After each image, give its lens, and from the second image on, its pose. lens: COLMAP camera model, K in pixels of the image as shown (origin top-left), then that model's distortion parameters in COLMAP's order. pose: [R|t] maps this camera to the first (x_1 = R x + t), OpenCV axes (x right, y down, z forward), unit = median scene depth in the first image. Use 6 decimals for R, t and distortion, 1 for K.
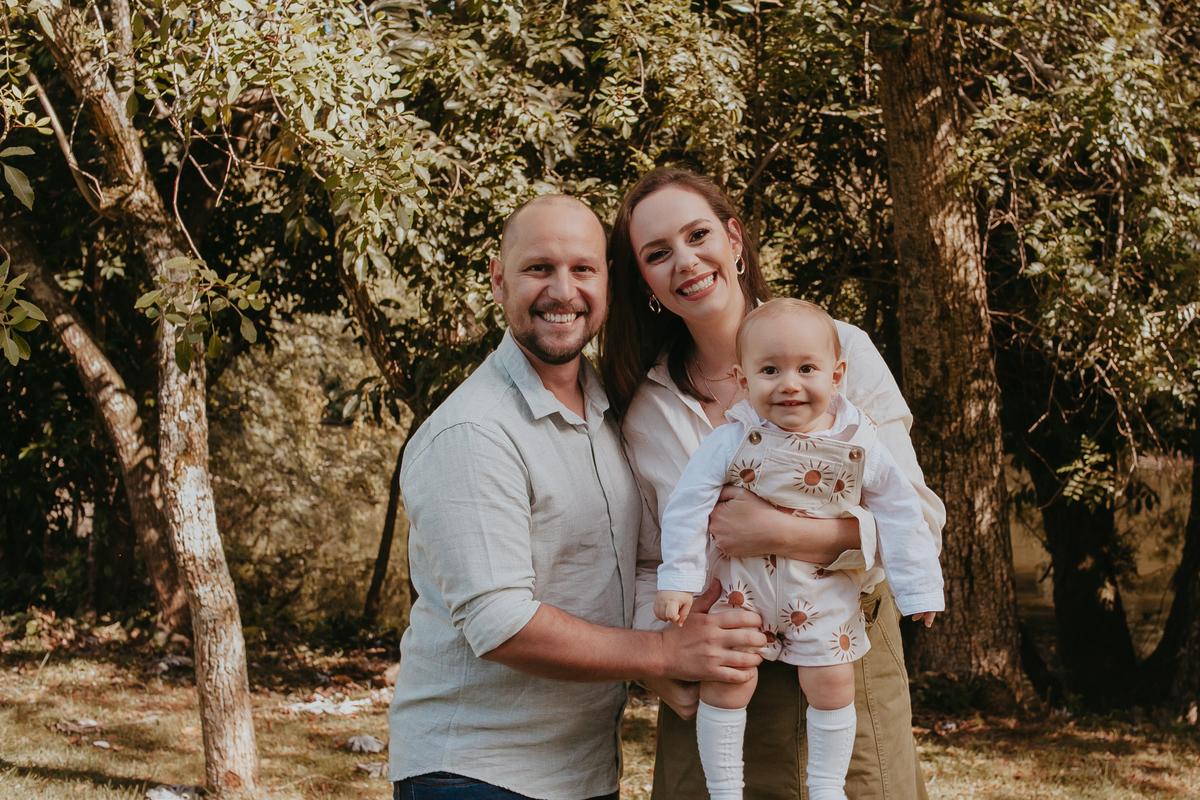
lens RADIAL K [[1377.4, 0, 715.1], [0, 1377.4, 338.0], [0, 0, 1]] dist [-0.124378, 0.044154]
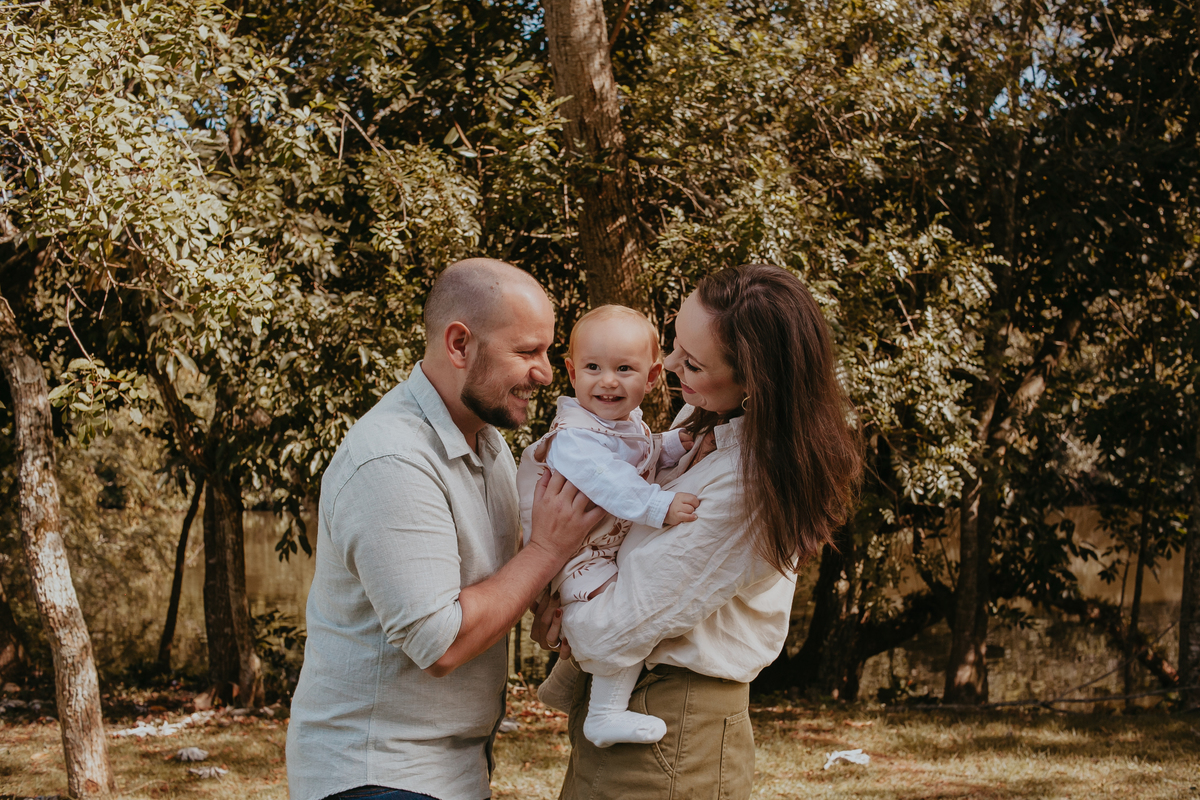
lens RADIAL K [[1178.2, 0, 600.0], [0, 1178.2, 400.0], [0, 0, 1]] dist [-0.157318, 0.110989]
pose [[0.986386, -0.032717, 0.161161, -0.047334], [0.035875, 0.999216, -0.016722, 0.008574], [-0.160488, 0.022276, 0.986786, -0.088328]]
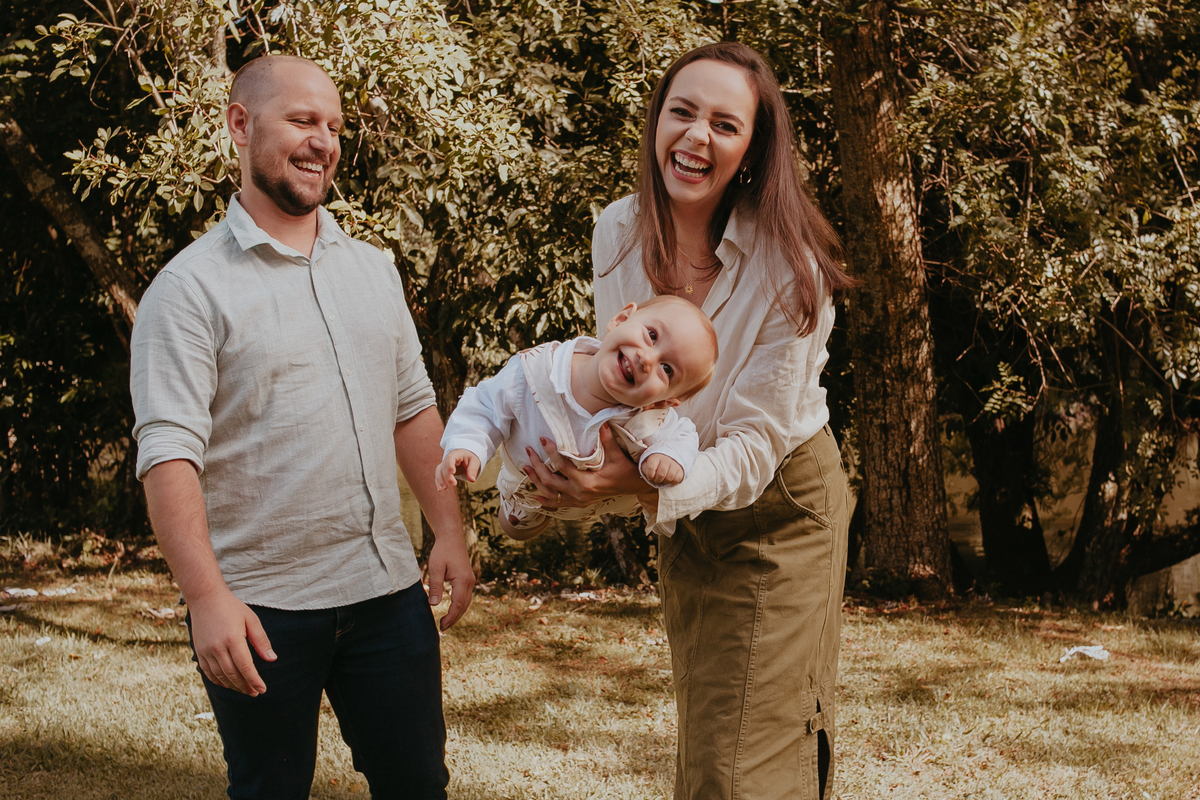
lens RADIAL K [[1475.5, 0, 704.2], [0, 1475.5, 401.8], [0, 0, 1]] dist [-0.130453, 0.049007]
pose [[0.998973, -0.006196, 0.044874, -0.051364], [0.003805, 0.998577, 0.053190, 0.037849], [-0.045140, -0.052964, 0.997576, -0.290395]]
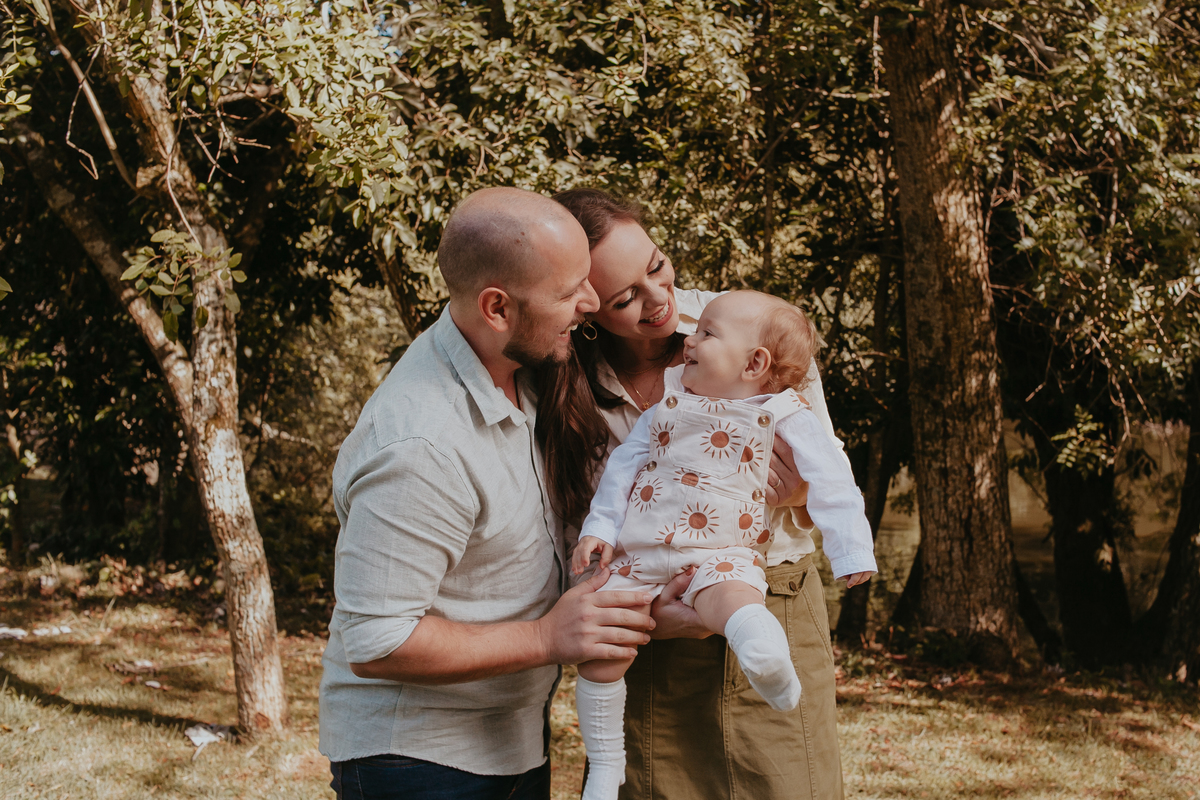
lens RADIAL K [[1251.2, 0, 698.8], [0, 1251.2, 363.0], [0, 0, 1]] dist [-0.118402, 0.032024]
pose [[0.998353, 0.005159, -0.057143, 0.036923], [-0.002764, 0.999118, 0.041908, 0.000758], [0.057309, -0.041681, 0.997486, 0.046573]]
